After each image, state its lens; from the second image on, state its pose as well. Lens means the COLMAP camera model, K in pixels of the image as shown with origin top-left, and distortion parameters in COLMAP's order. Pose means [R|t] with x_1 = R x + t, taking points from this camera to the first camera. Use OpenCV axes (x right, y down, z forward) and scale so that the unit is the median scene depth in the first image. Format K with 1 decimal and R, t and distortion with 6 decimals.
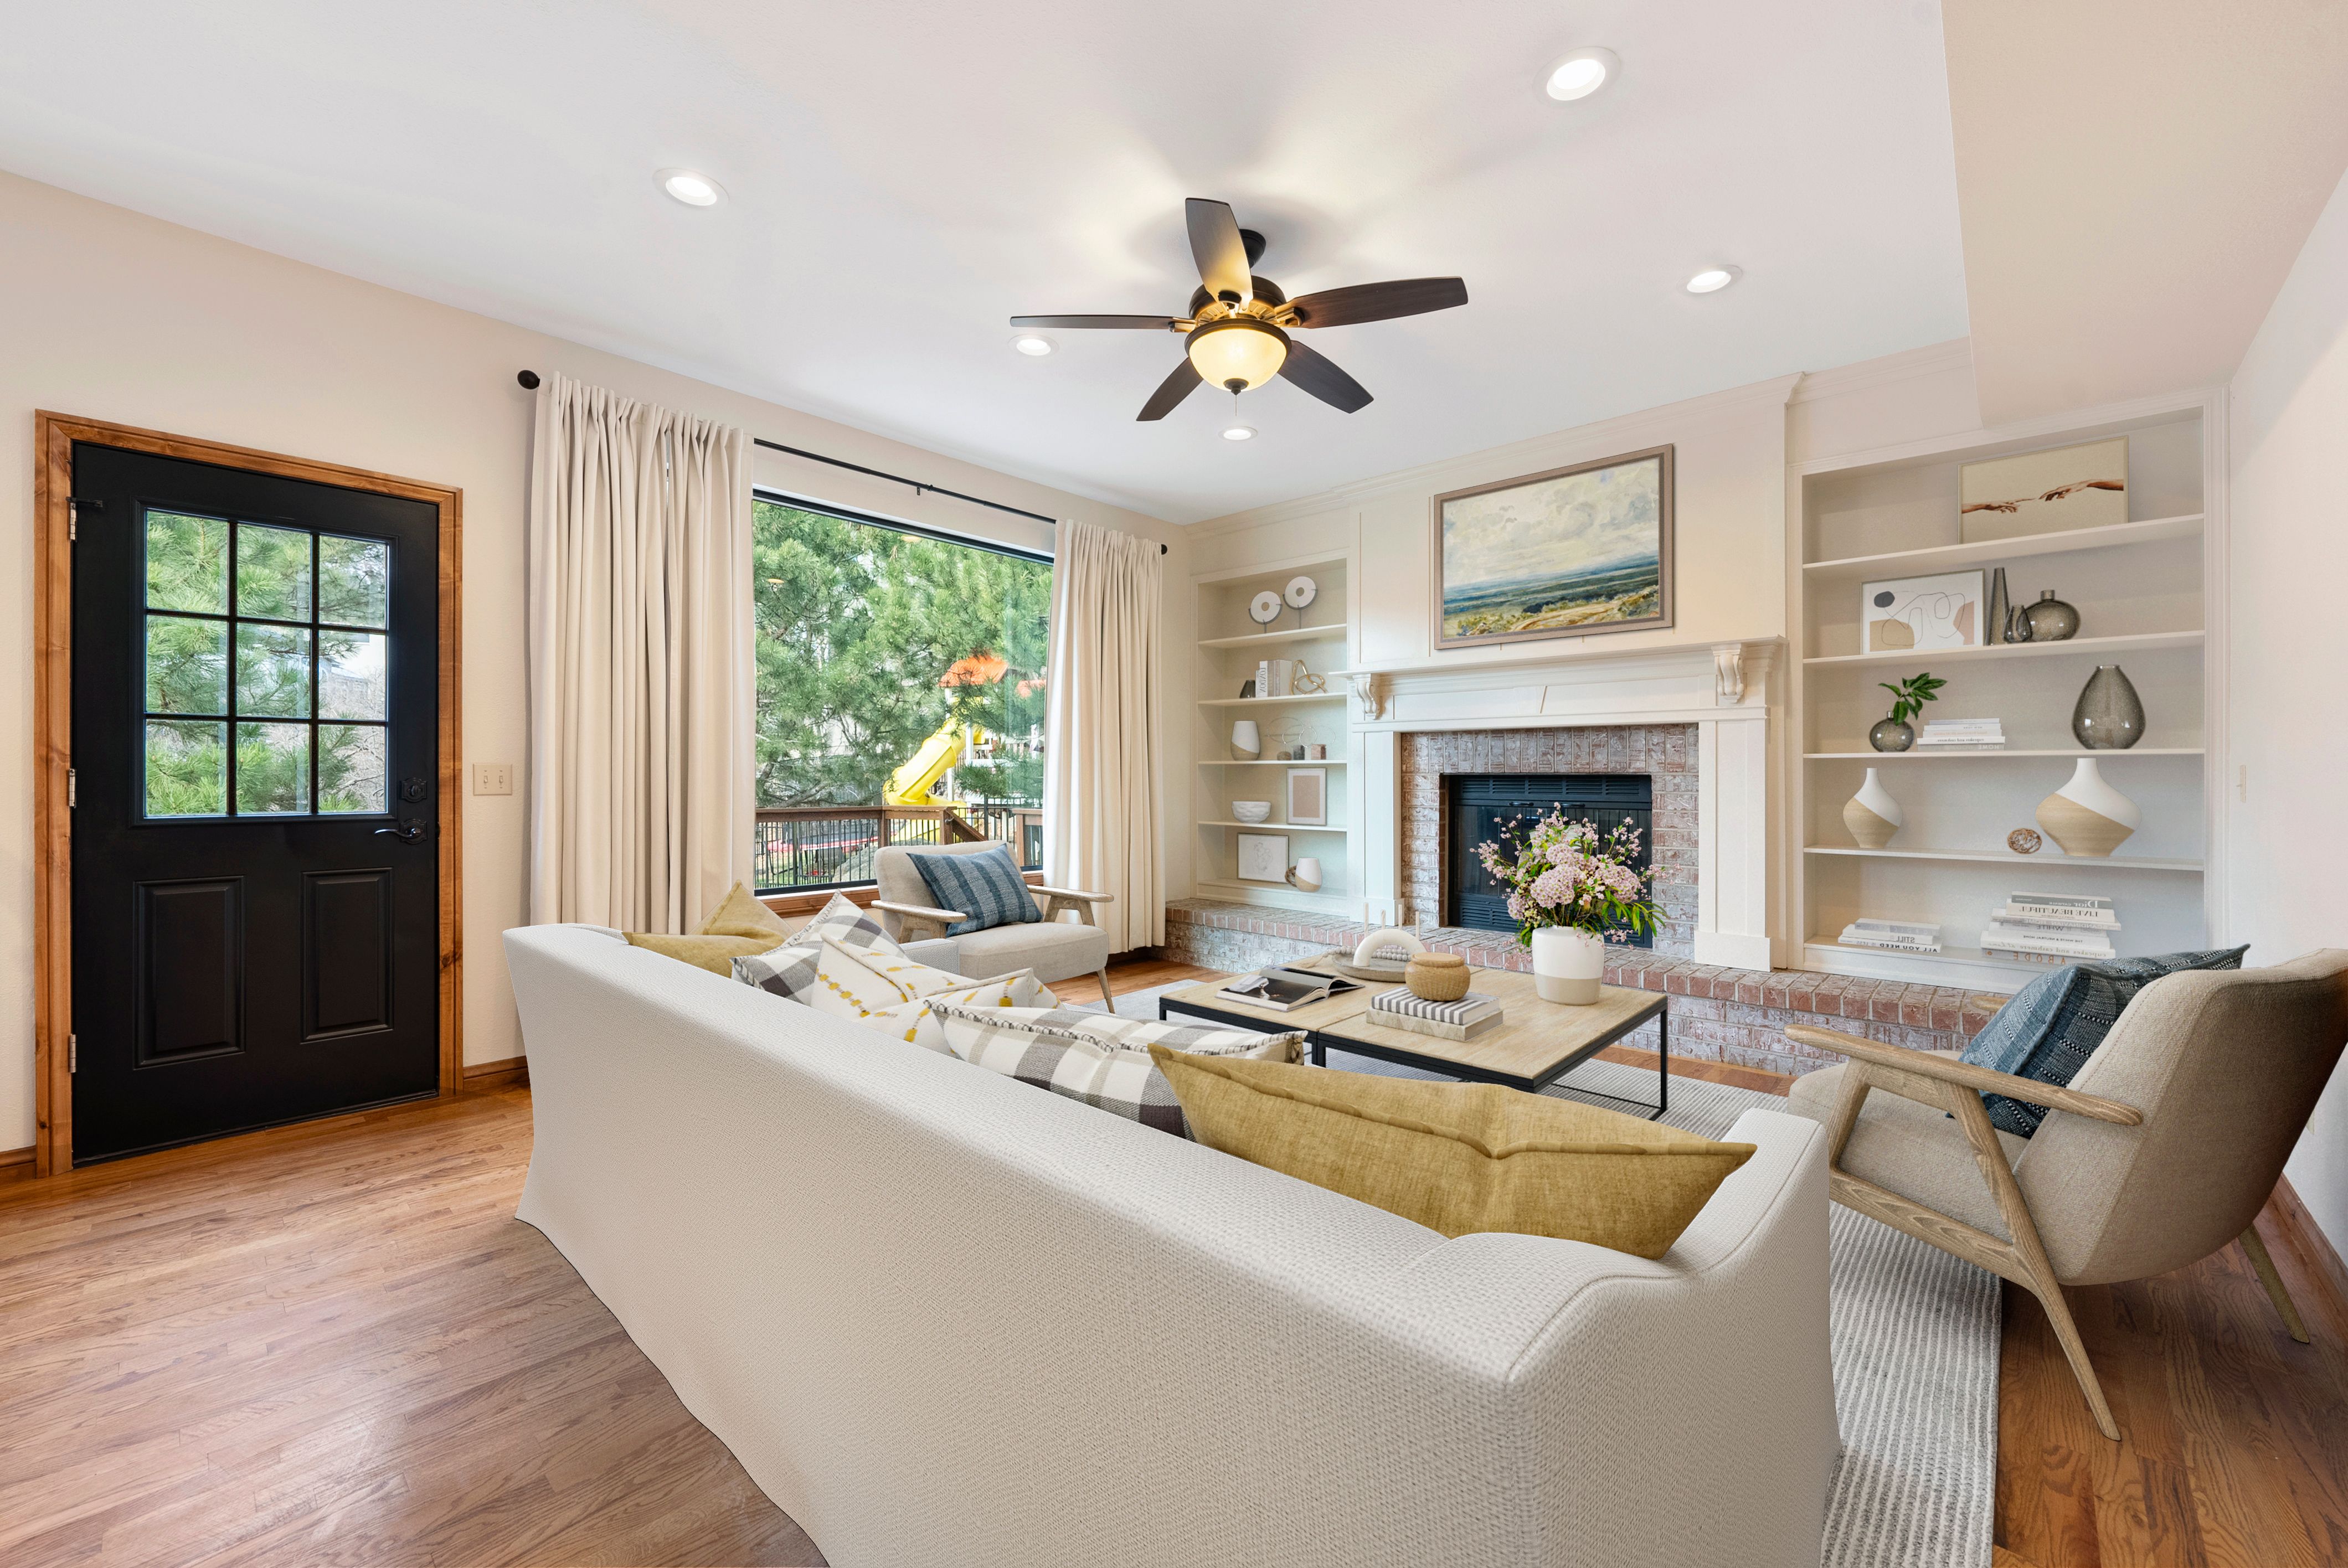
lens RADIAL K [[918.2, 0, 1184.0], [0, 918.2, 778.2], [0, 0, 1]] dist [-0.014021, -0.000057]
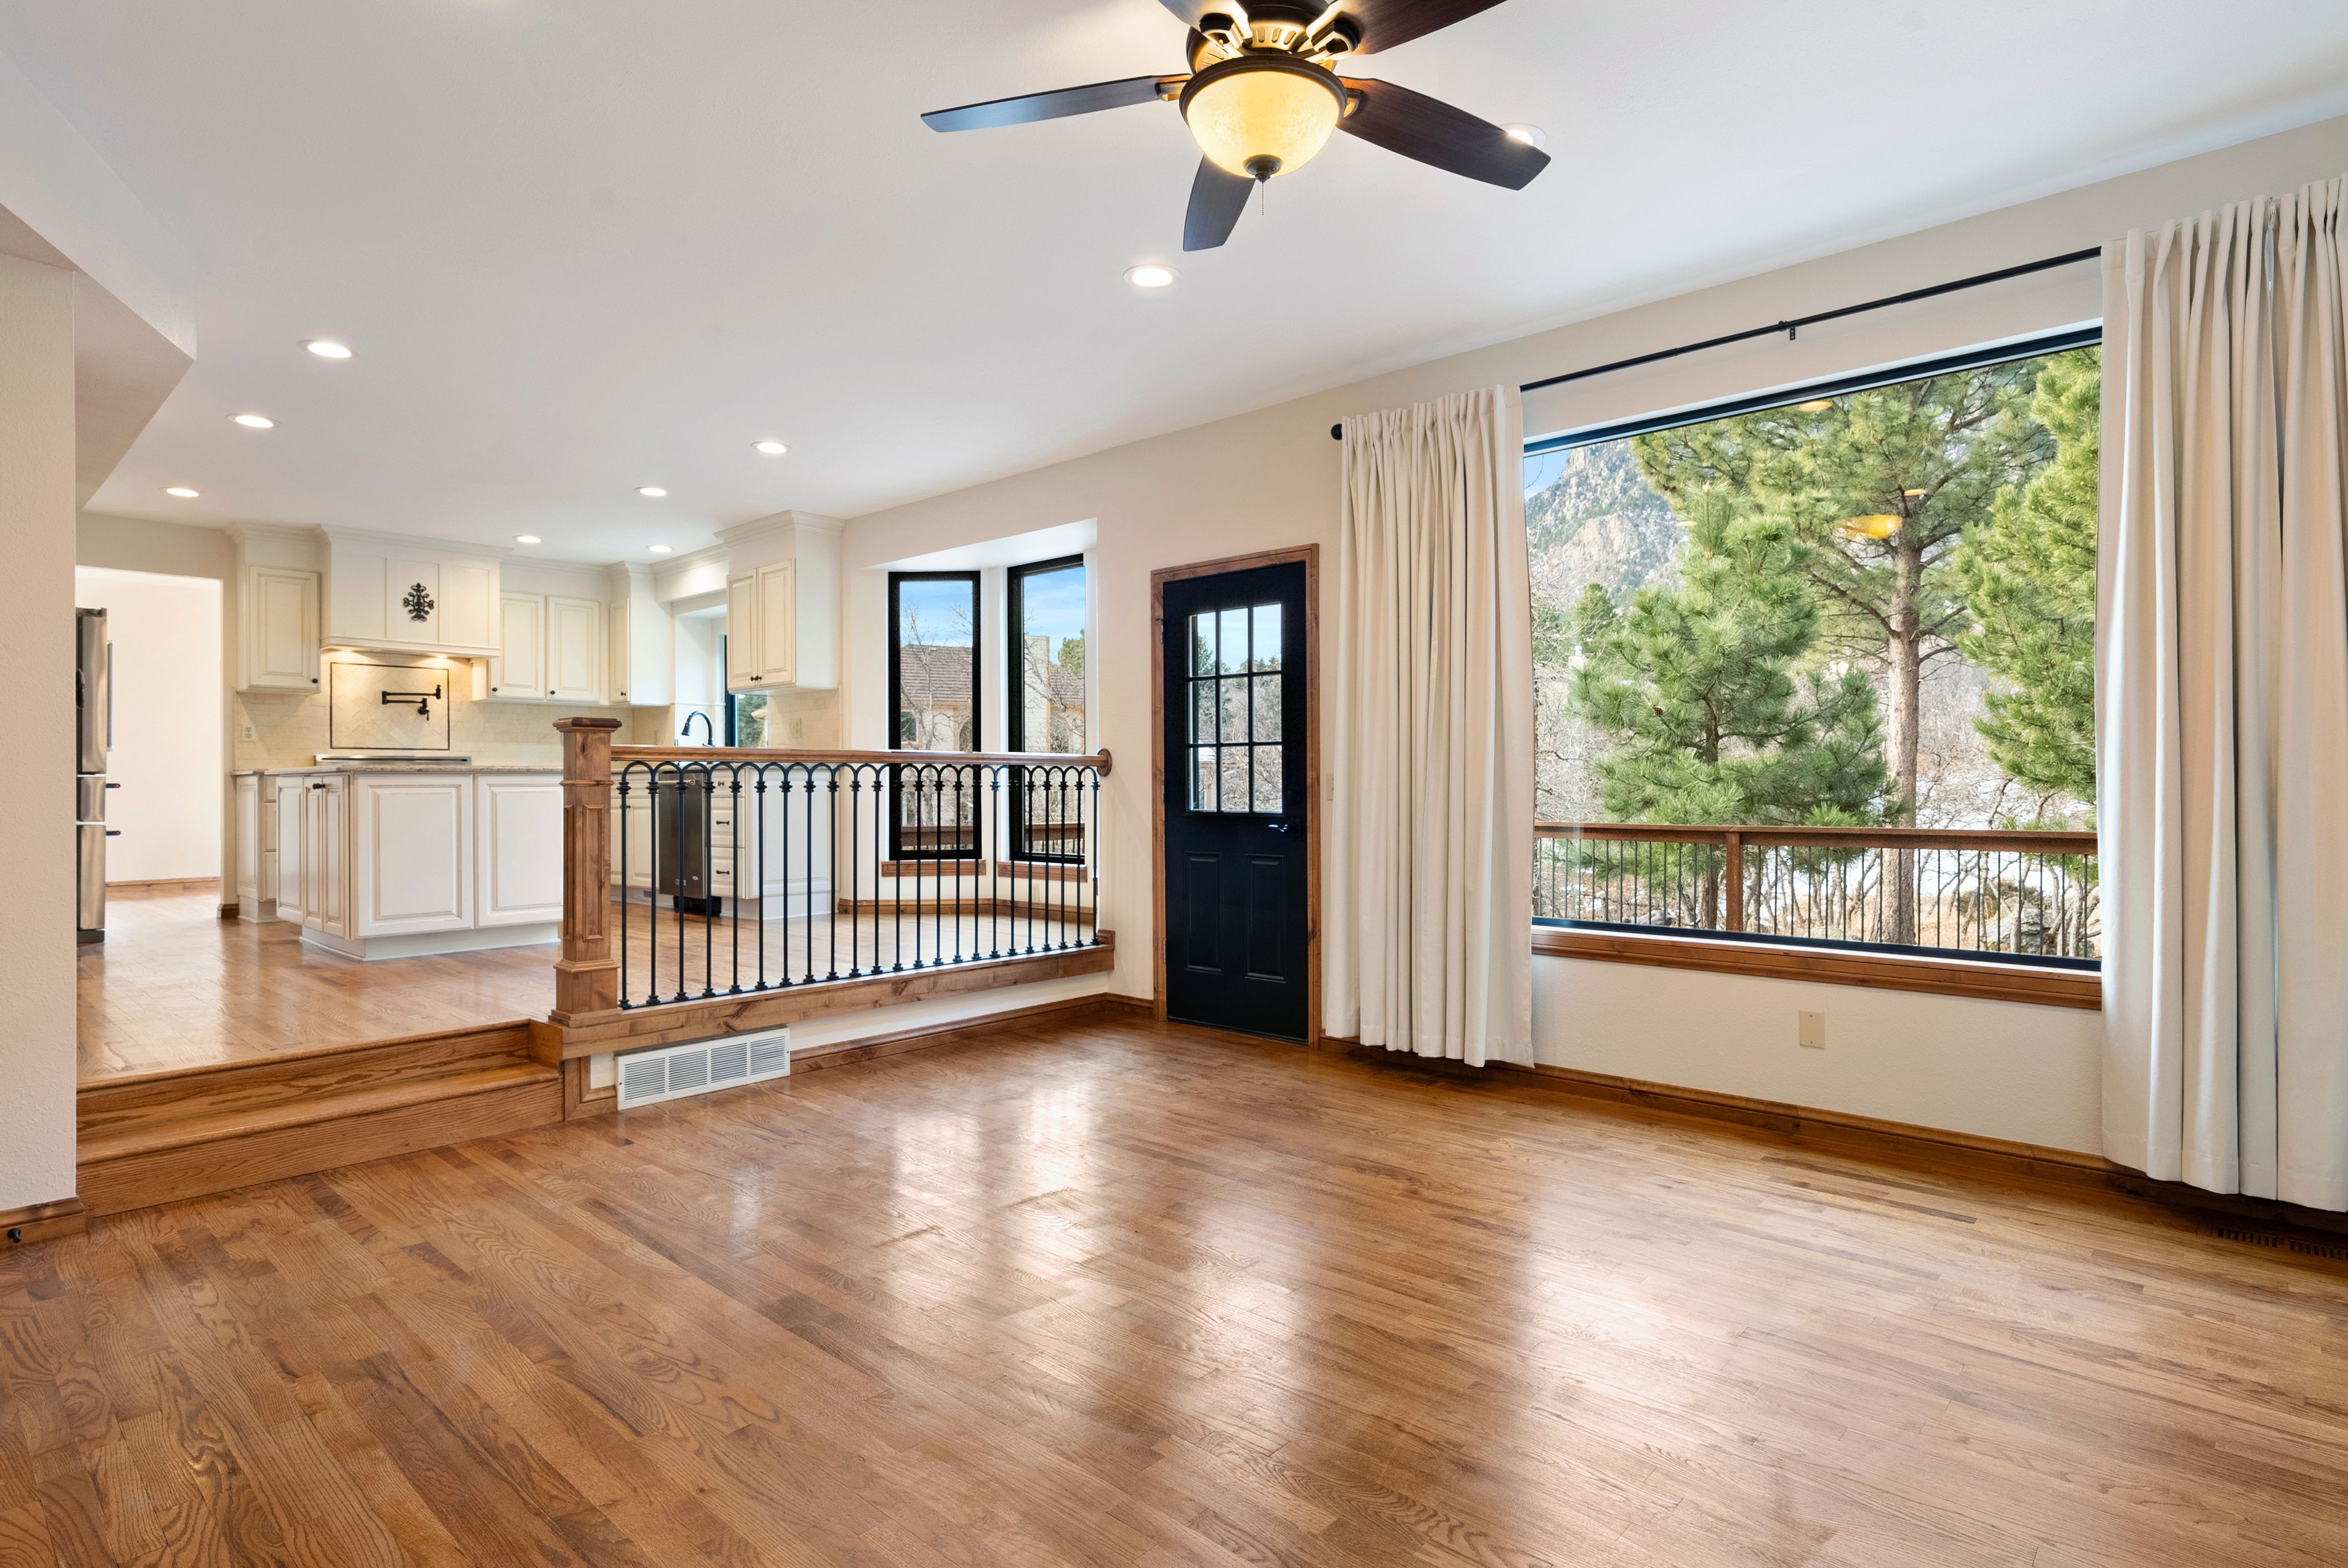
lens RADIAL K [[1237.5, 0, 1203.4], [0, 1237.5, 785.8], [0, 0, 1]] dist [0.000504, -0.000370]
pose [[-0.000206, -0.001123, -0.999999, 0.908375], [0.003435, 0.999993, -0.001123, 0.003497], [0.999994, -0.003435, -0.000203, 0.926394]]
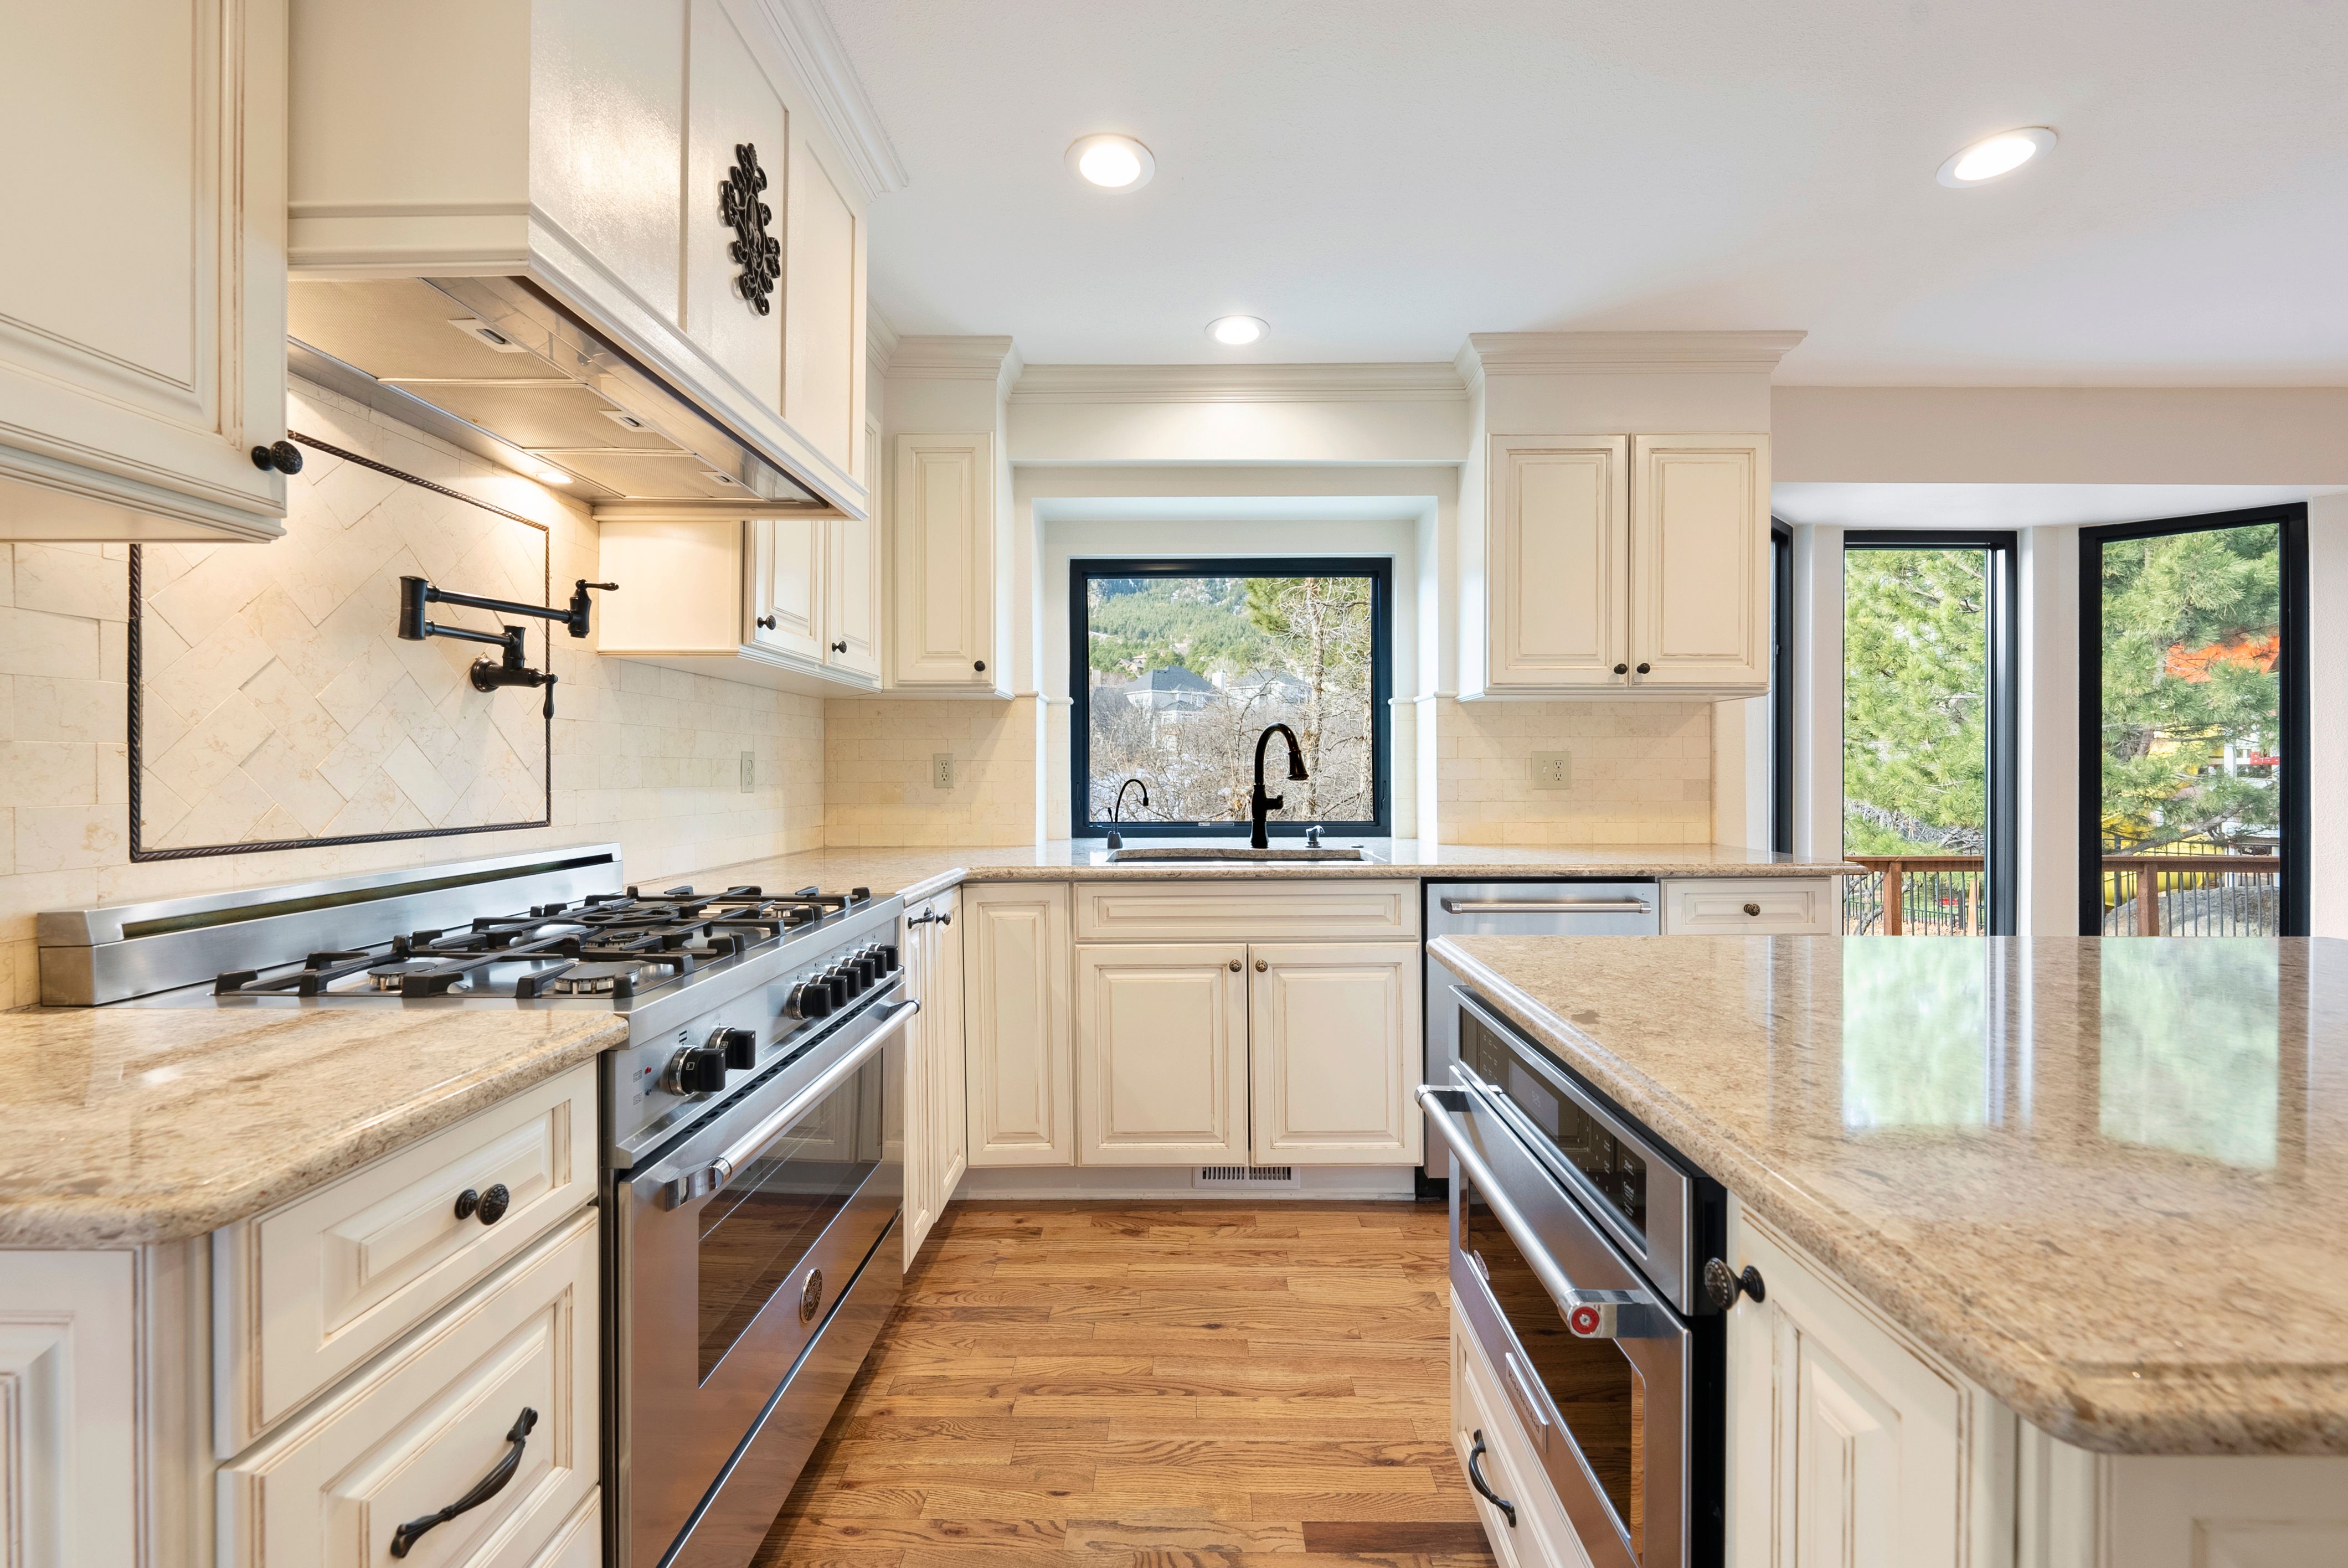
lens RADIAL K [[918.2, 0, 1184.0], [0, 918.2, 778.2], [0, 0, 1]] dist [-0.014021, -0.000057]
pose [[0.661005, 0.006232, -0.750356, -1.325871], [-0.001728, 0.999976, 0.006783, -0.126443], [0.750379, -0.003187, 0.661000, -0.957948]]
